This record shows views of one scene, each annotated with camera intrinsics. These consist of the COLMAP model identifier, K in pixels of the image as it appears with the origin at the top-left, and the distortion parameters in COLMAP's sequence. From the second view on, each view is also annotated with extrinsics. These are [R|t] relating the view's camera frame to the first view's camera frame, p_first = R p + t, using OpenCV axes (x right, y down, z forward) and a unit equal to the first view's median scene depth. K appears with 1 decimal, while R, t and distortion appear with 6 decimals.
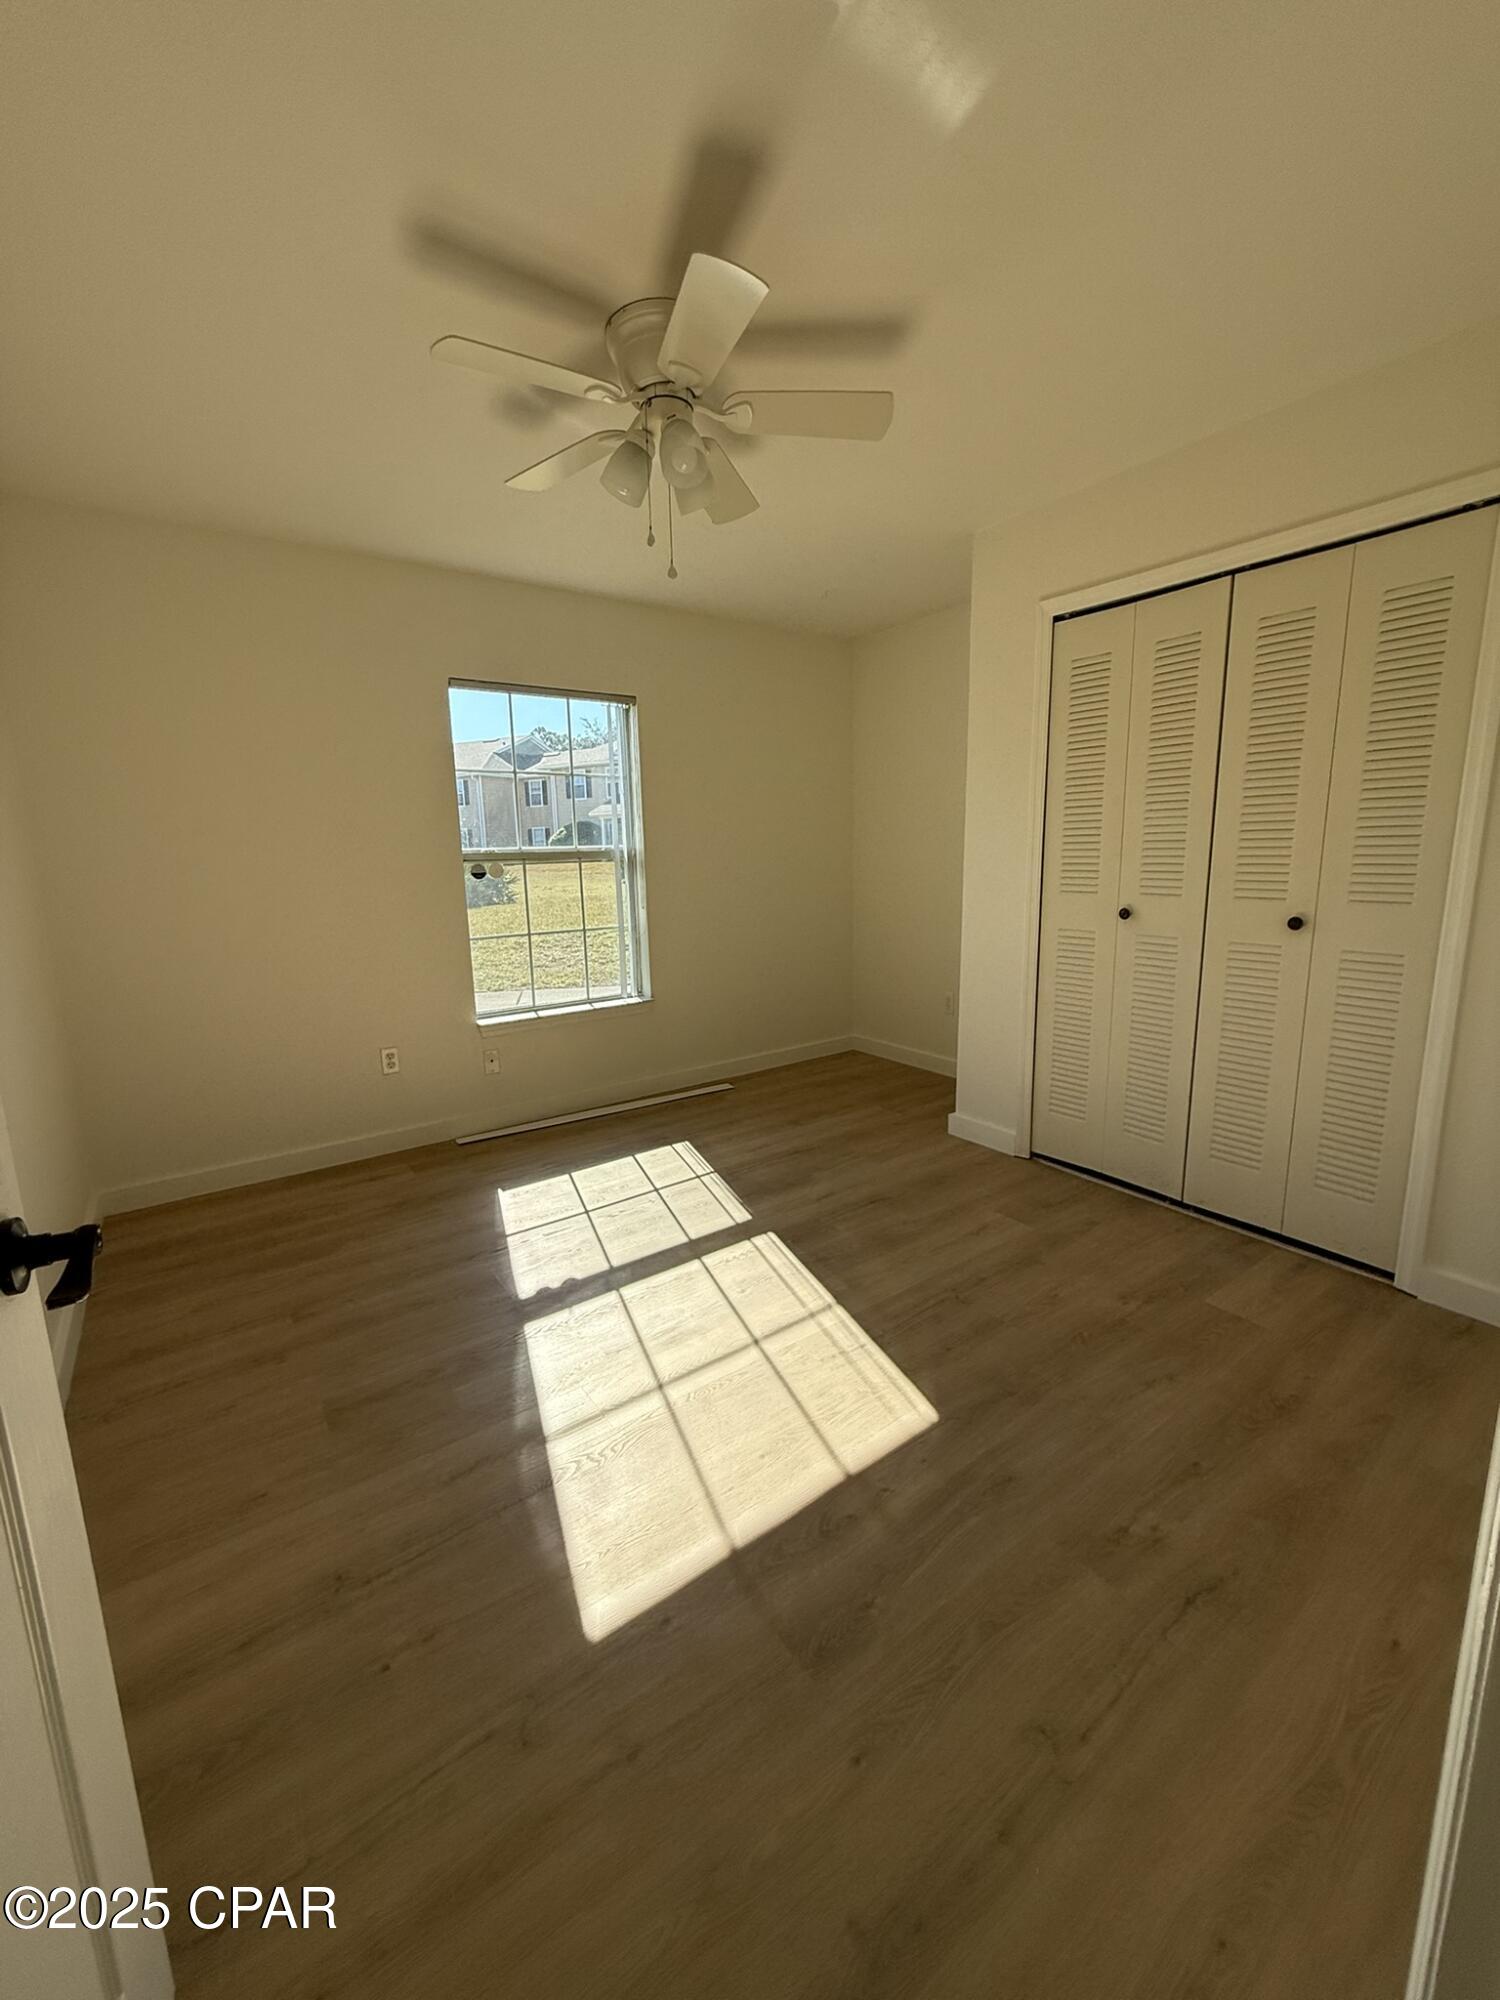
lens RADIAL K [[791.0, 0, 754.5], [0, 791.0, 994.5], [0, 0, 1]] dist [0.005647, 0.000119]
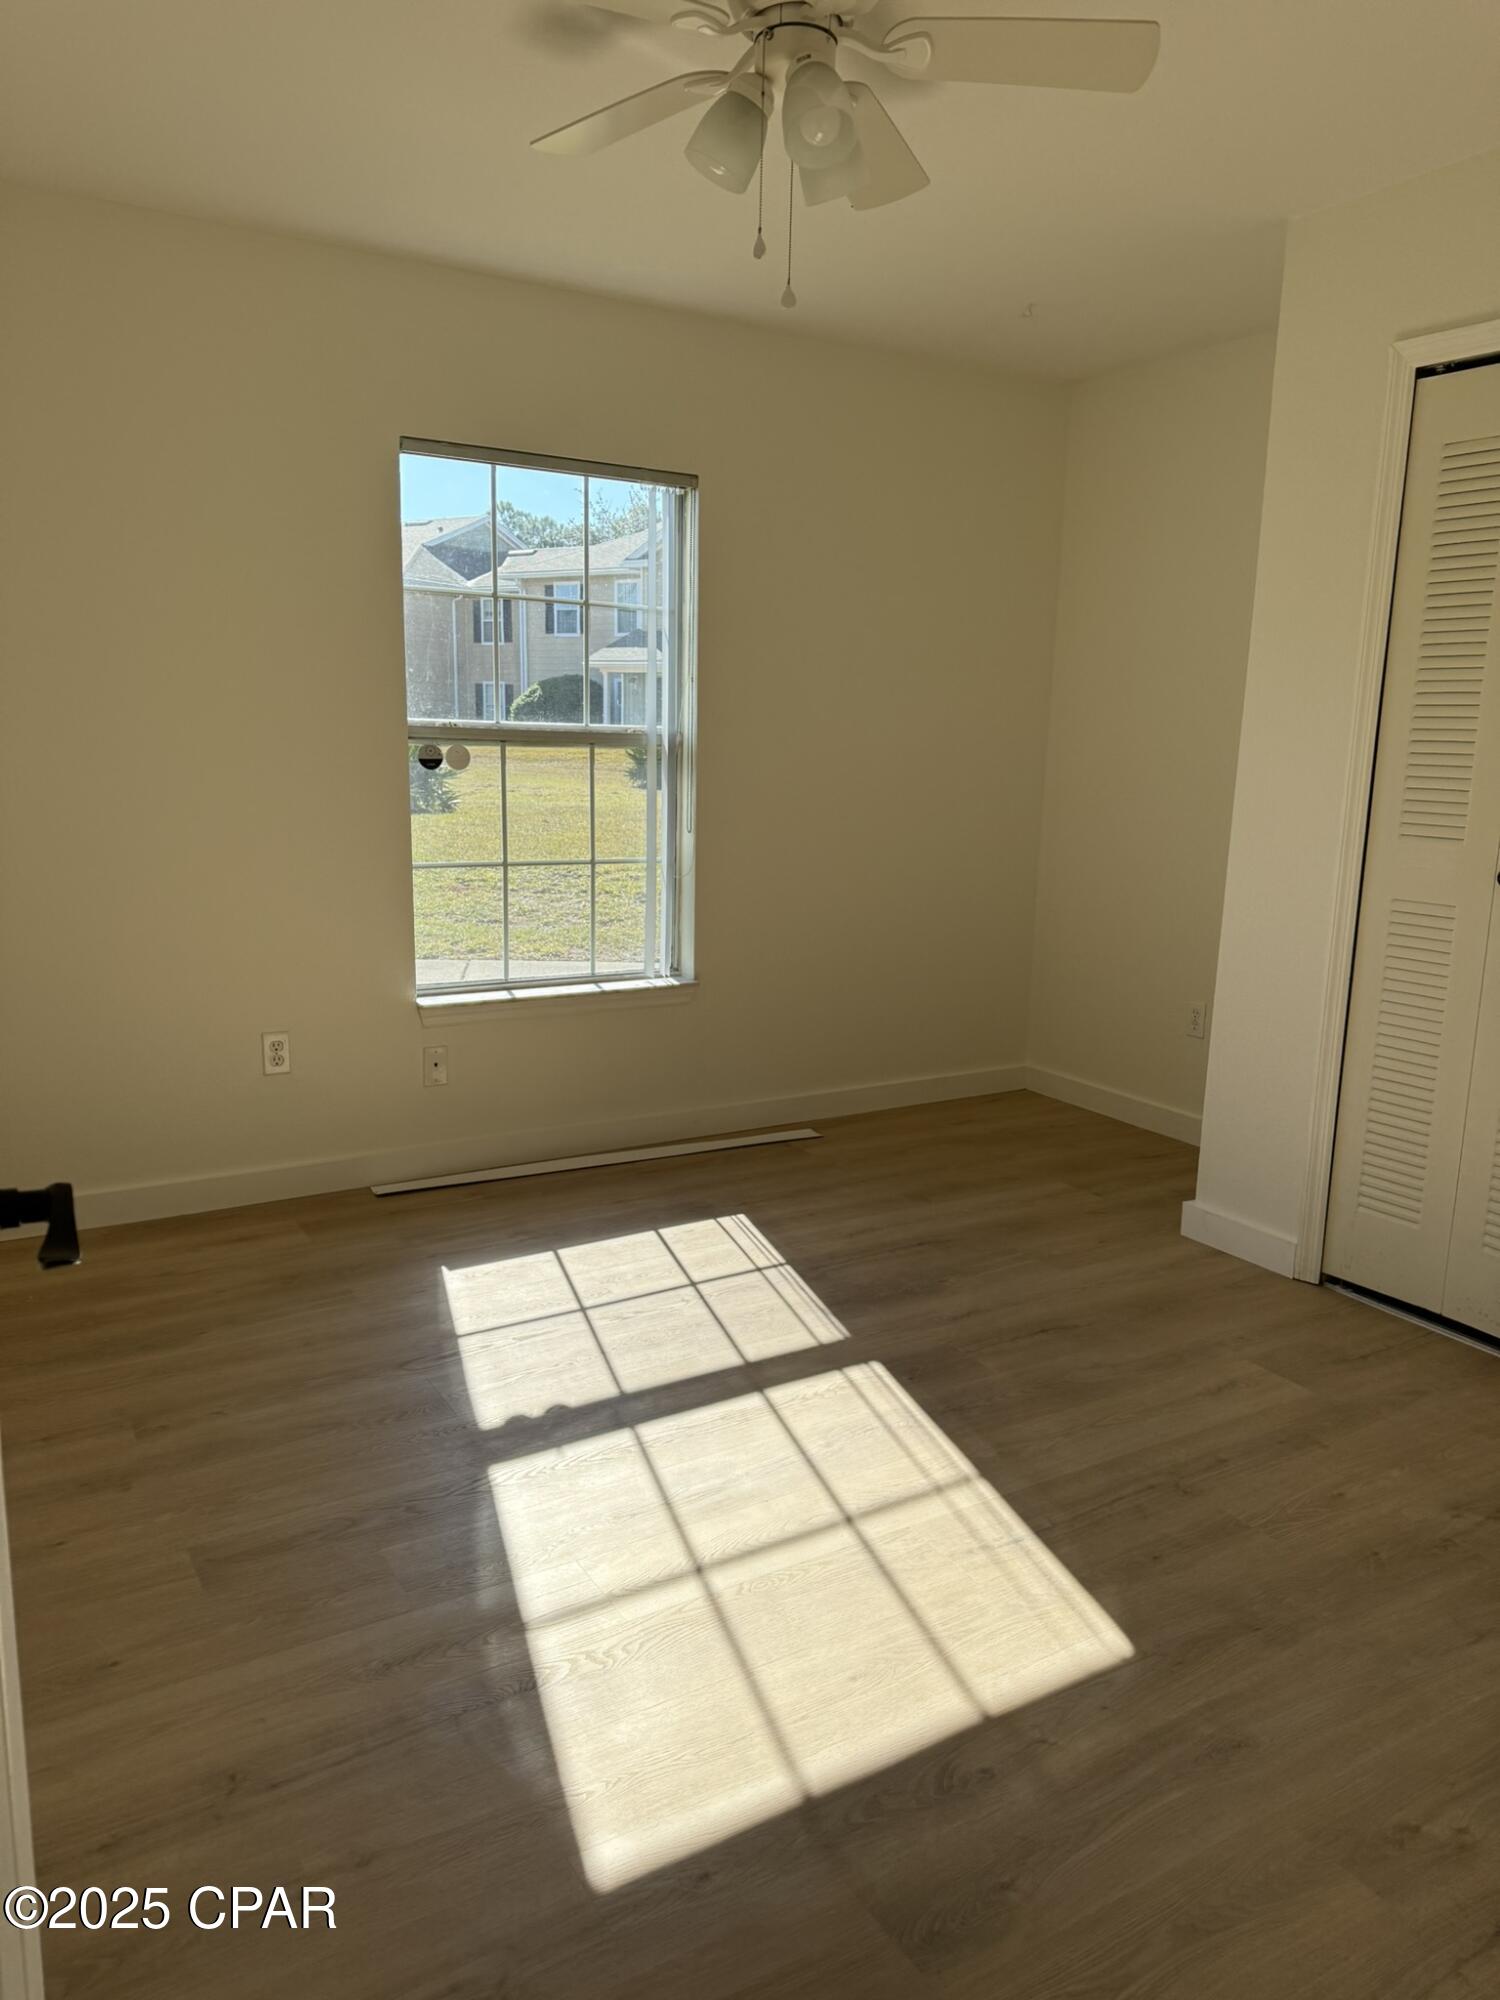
lens RADIAL K [[1403.3, 0, 759.6], [0, 1403.3, 1005.8], [0, 0, 1]] dist [0.069259, -0.070756]
pose [[0.996194, 0.058602, -0.064517, -0.016654], [-0.057999, 0.998254, 0.011190, 0.016124], [0.065060, -0.007405, 0.997854, -0.114697]]
